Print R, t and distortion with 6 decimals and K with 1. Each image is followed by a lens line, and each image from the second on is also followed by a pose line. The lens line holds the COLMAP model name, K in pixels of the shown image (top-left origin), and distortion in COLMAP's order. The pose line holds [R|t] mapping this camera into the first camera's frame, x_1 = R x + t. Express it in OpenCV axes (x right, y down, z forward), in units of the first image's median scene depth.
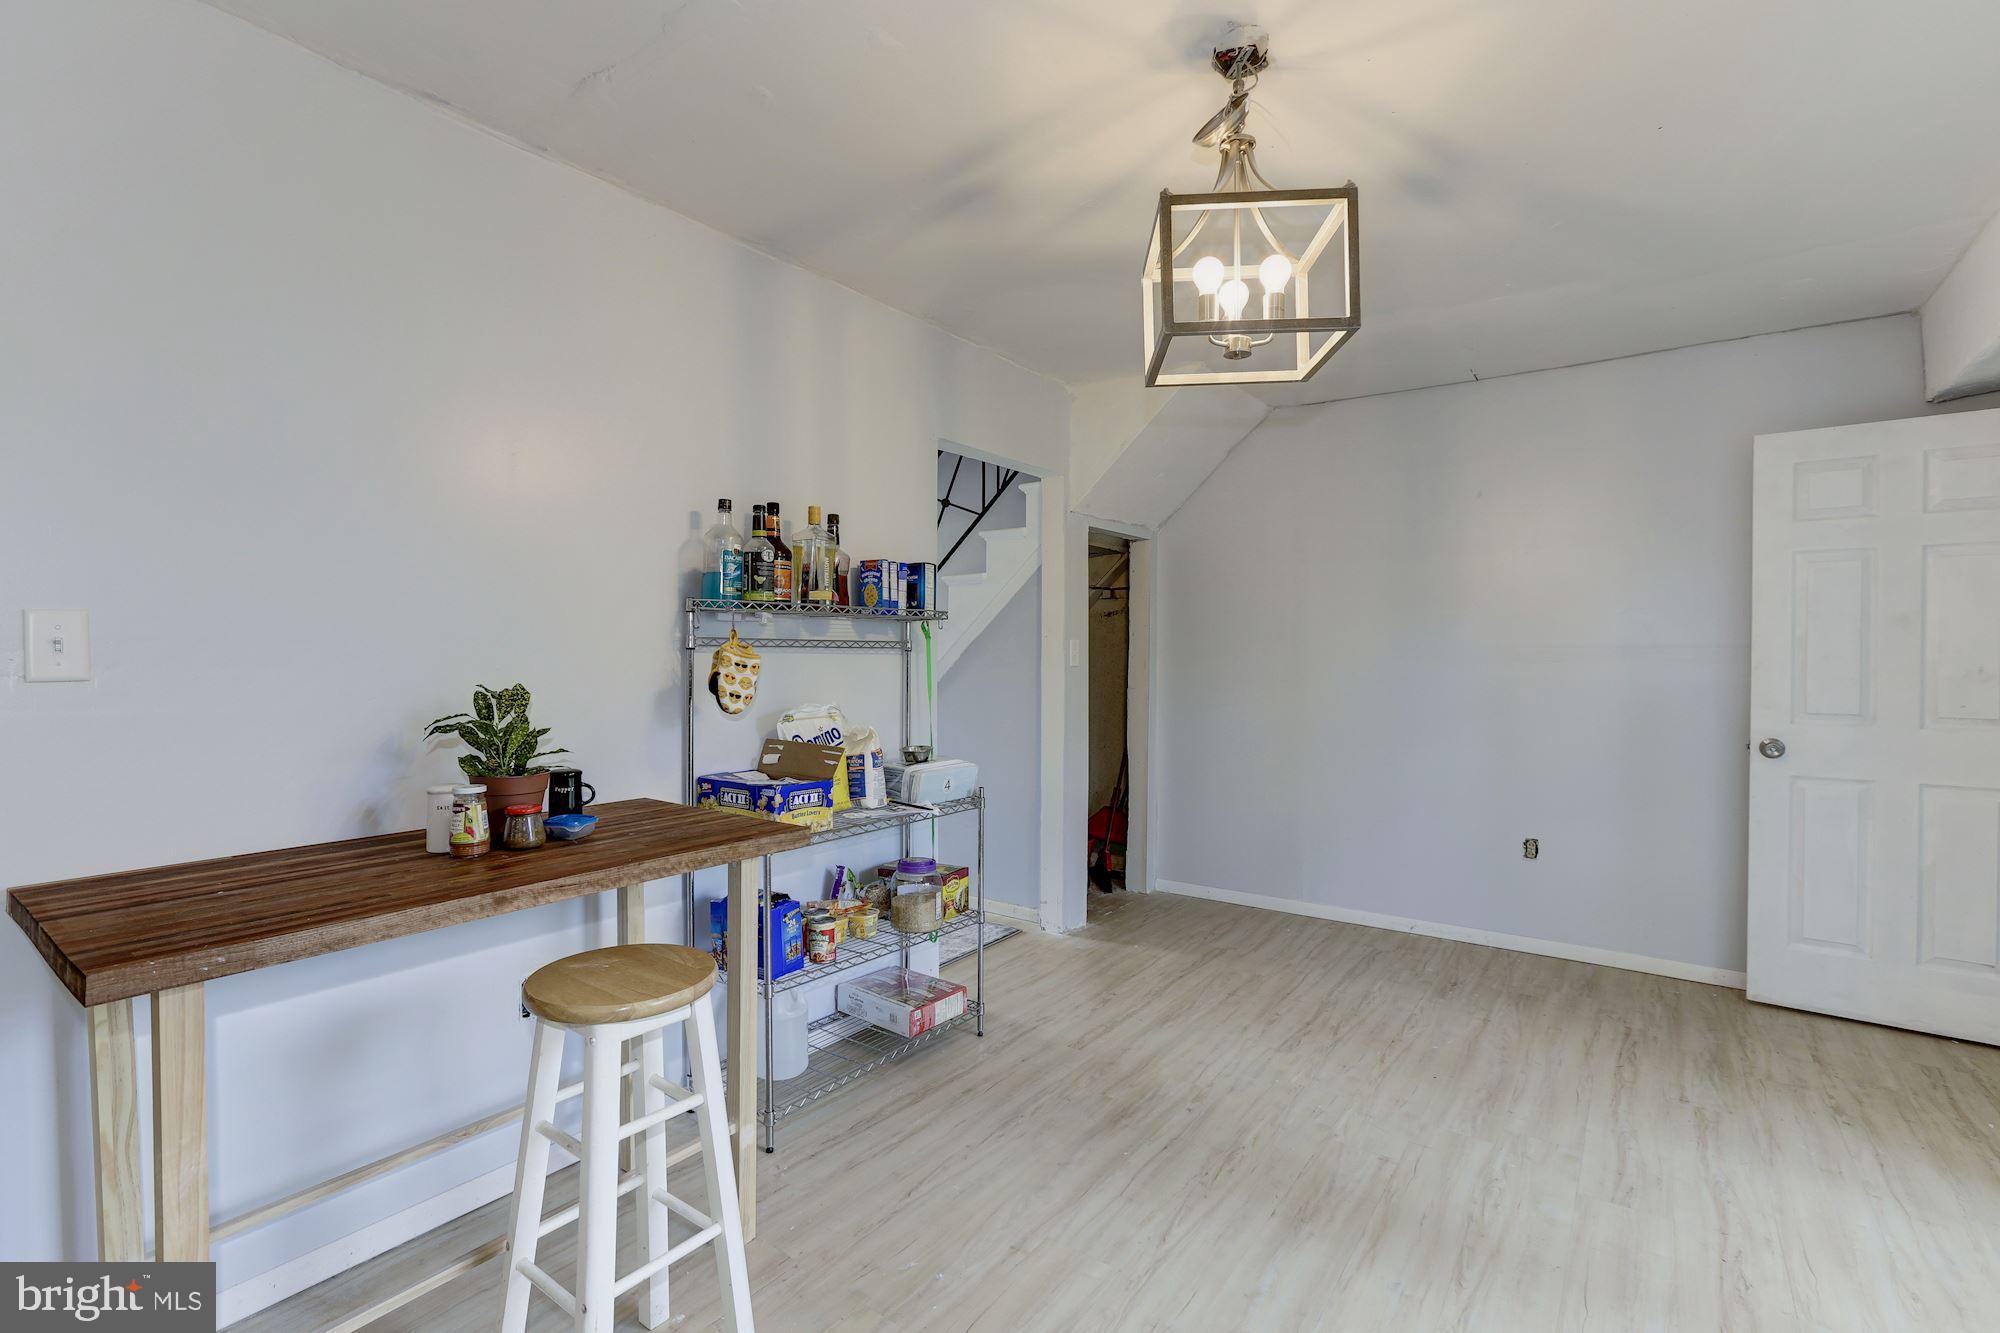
lens RADIAL K [[909.1, 0, 996.5], [0, 909.1, 659.7], [0, 0, 1]] dist [-0.034820, 0.014265]
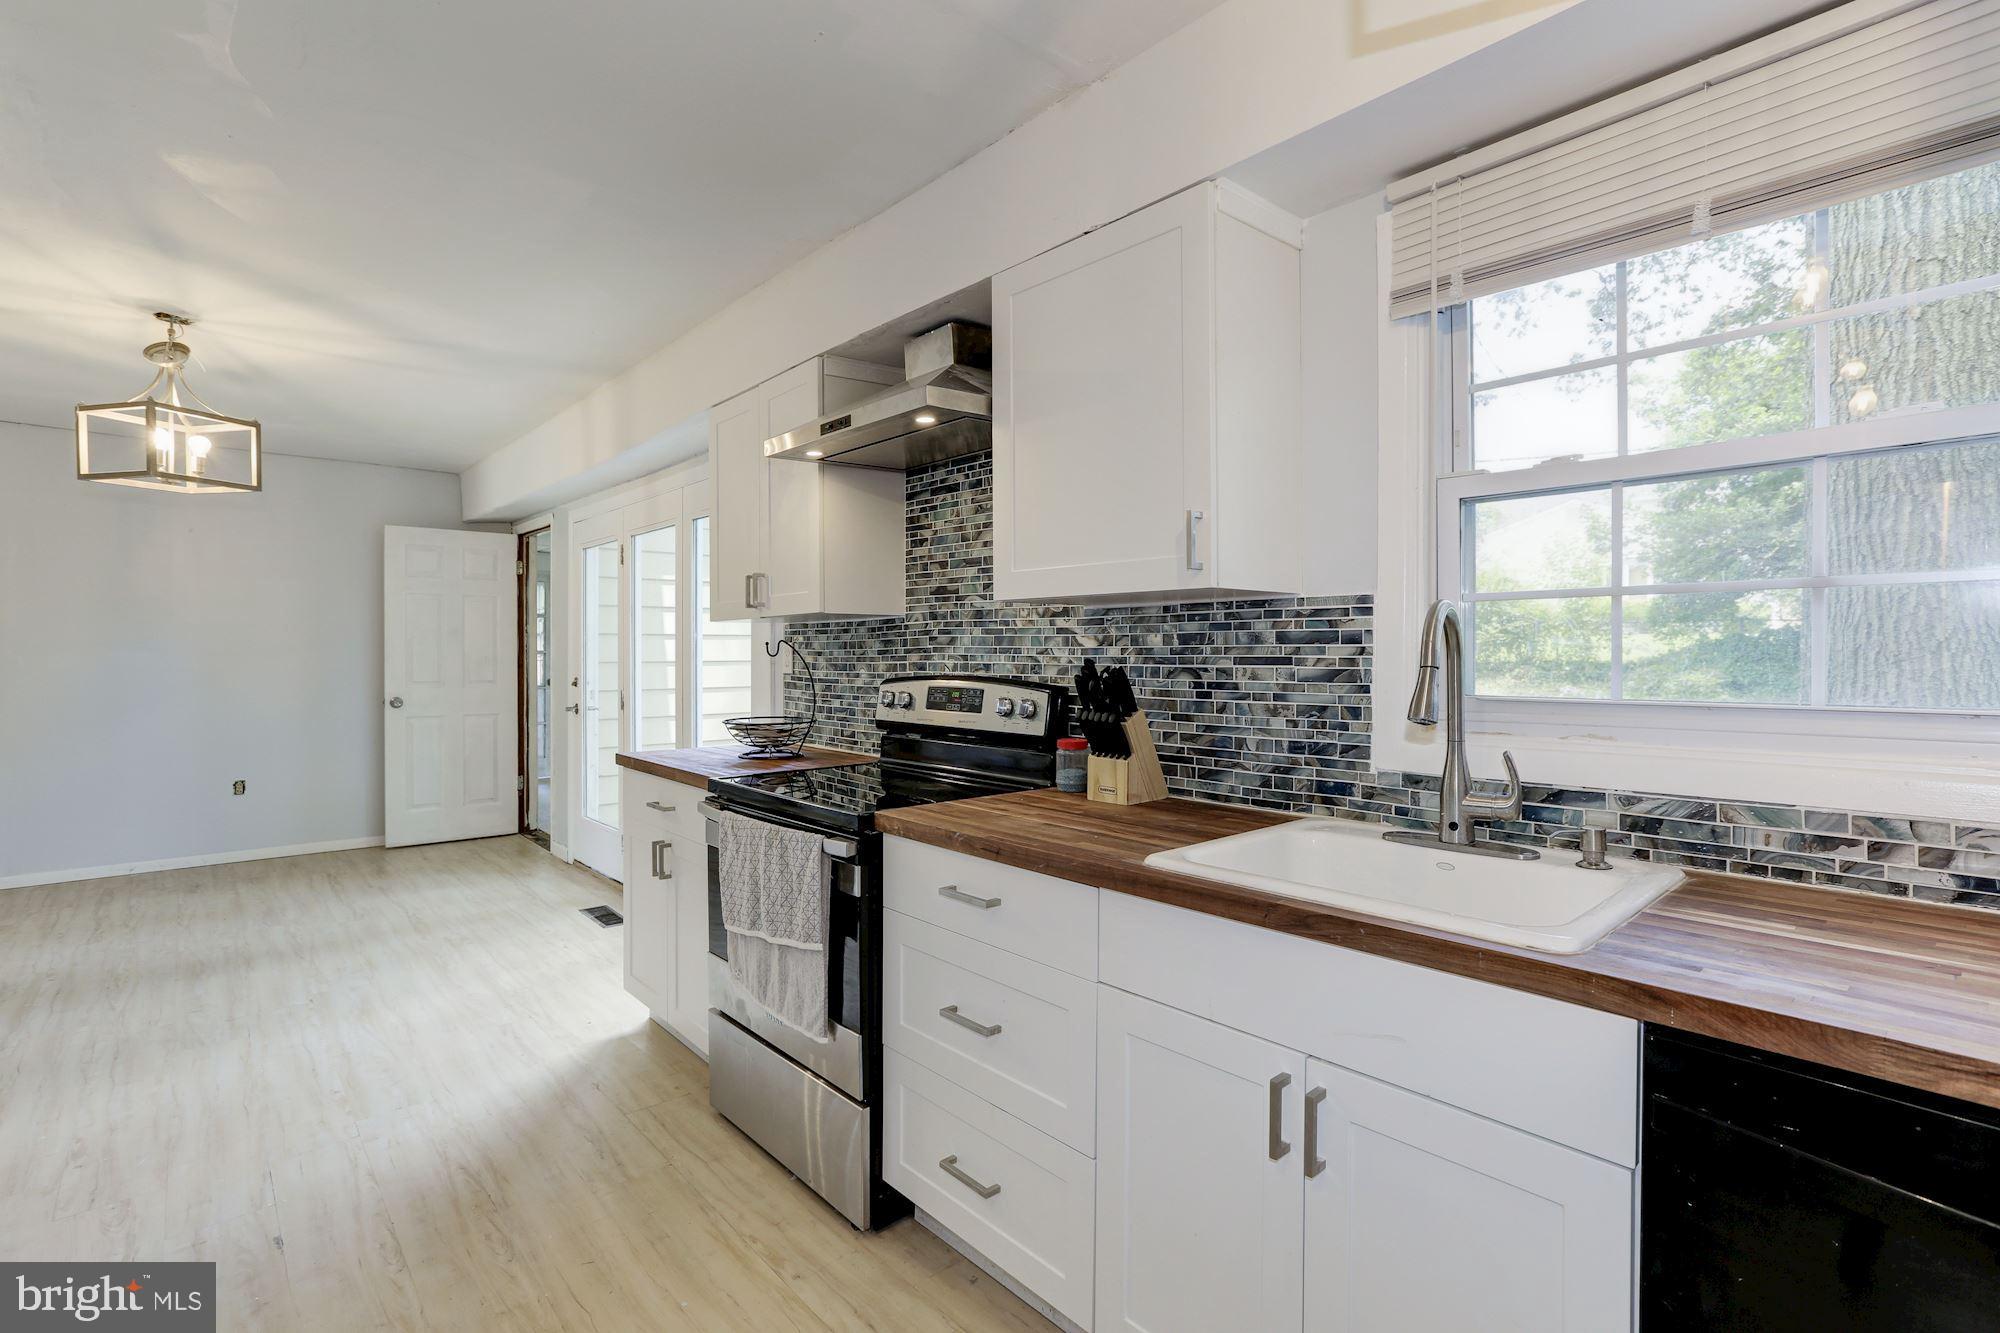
lens RADIAL K [[909.1, 0, 1004.5], [0, 909.1, 668.9], [0, 0, 1]] dist [-0.034820, 0.014265]
pose [[0.199527, -0.017774, 0.979731, -0.672378], [0.002823, 0.999842, 0.017563, 0.004676], [-0.979888, -0.000739, 0.199545, -0.571831]]
